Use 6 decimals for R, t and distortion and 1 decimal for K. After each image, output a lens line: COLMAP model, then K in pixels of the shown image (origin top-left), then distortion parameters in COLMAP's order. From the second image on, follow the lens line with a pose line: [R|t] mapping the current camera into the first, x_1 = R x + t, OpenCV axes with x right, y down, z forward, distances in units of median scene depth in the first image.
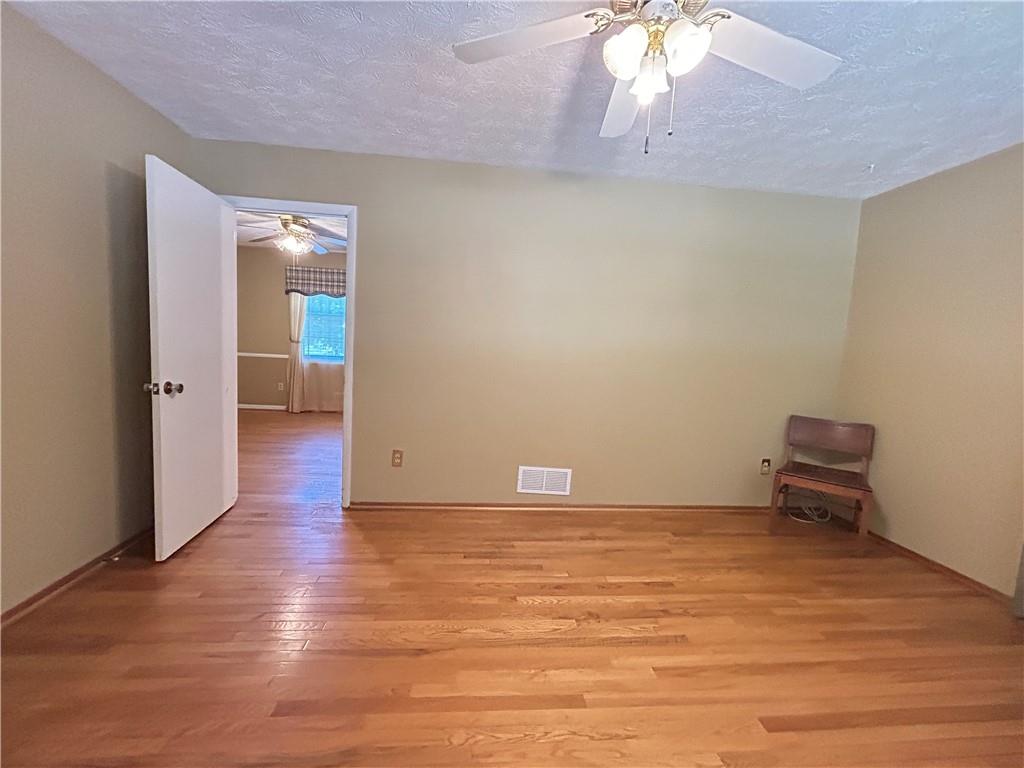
lens RADIAL K [[414.6, 0, 512.0], [0, 414.6, 384.0], [0, 0, 1]] dist [-0.001957, -0.000178]
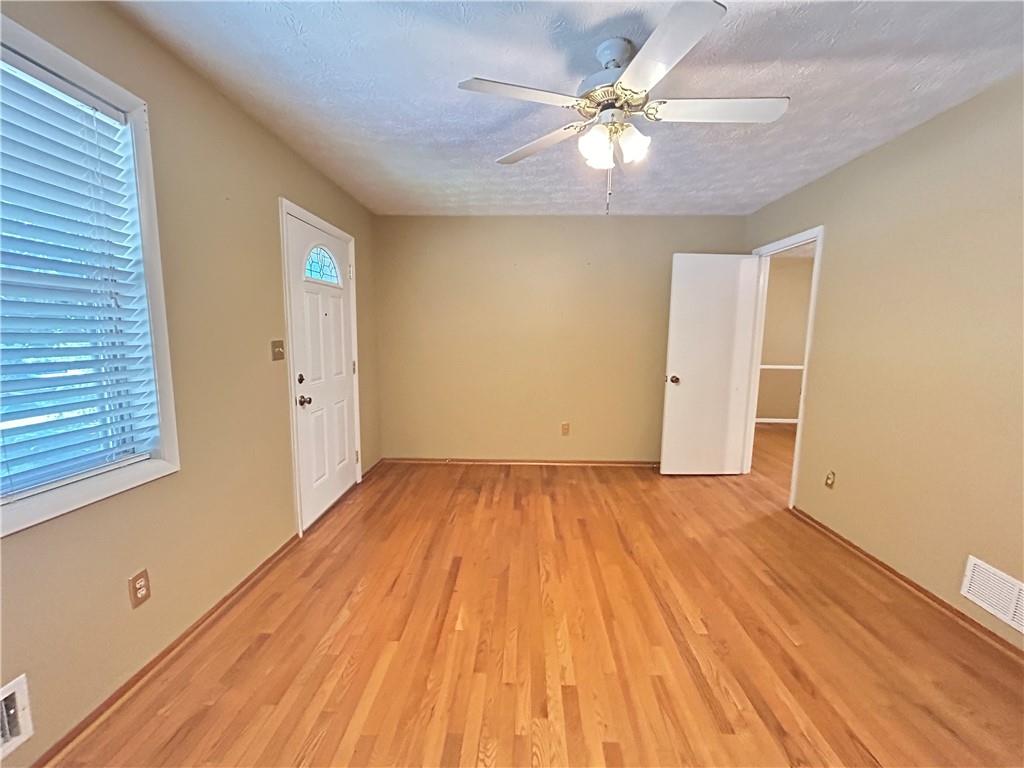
lens RADIAL K [[414.6, 0, 512.0], [0, 414.6, 384.0], [0, 0, 1]] dist [-0.001957, -0.000178]
pose [[-0.127372, 0.069022, -0.989451, 0.974207], [-0.119865, 0.989193, 0.084434, -0.035810], [0.984586, 0.129355, -0.117722, 0.498092]]
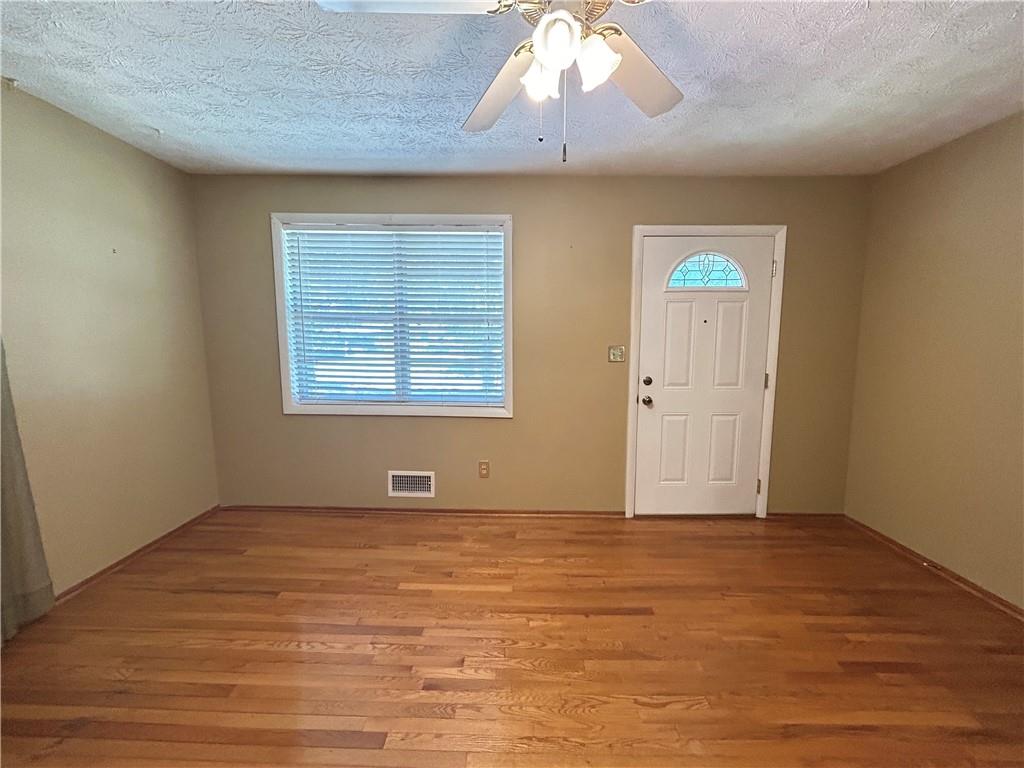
lens RADIAL K [[414.6, 0, 512.0], [0, 414.6, 384.0], [0, 0, 1]] dist [-0.001957, -0.000178]
pose [[-0.992139, -0.069499, 0.104068, 0.168890], [-0.044160, 0.972546, 0.228484, -0.153513], [-0.117090, 0.222092, -0.967970, 1.102083]]
